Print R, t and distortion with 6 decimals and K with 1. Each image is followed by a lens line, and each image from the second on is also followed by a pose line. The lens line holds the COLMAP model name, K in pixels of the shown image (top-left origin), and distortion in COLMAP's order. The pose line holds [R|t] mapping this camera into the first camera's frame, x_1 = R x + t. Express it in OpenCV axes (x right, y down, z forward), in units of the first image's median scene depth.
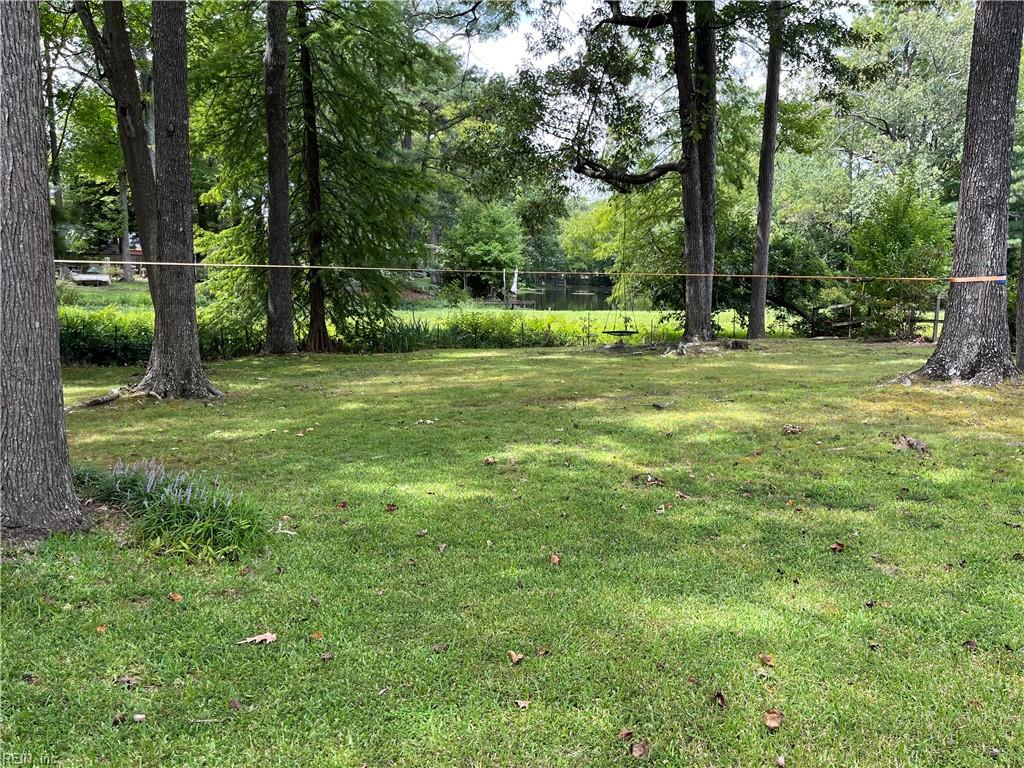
lens RADIAL K [[763.9, 0, 512.0], [0, 763.9, 384.0], [0, 0, 1]] dist [-0.003187, -0.001458]
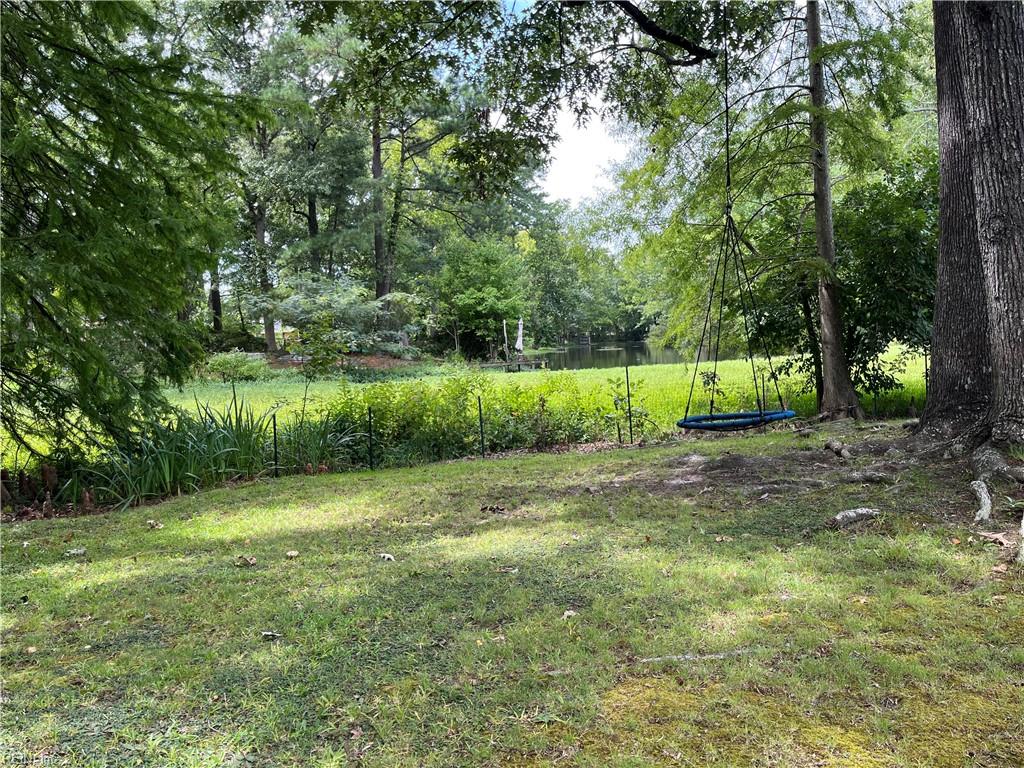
lens RADIAL K [[763.9, 0, 512.0], [0, 763.9, 384.0], [0, 0, 1]] dist [-0.003187, -0.001458]
pose [[0.997298, -0.063254, -0.037345, 0.021904], [0.059950, 0.994678, -0.083796, -0.022499], [0.042447, 0.081331, 0.995783, 0.242406]]
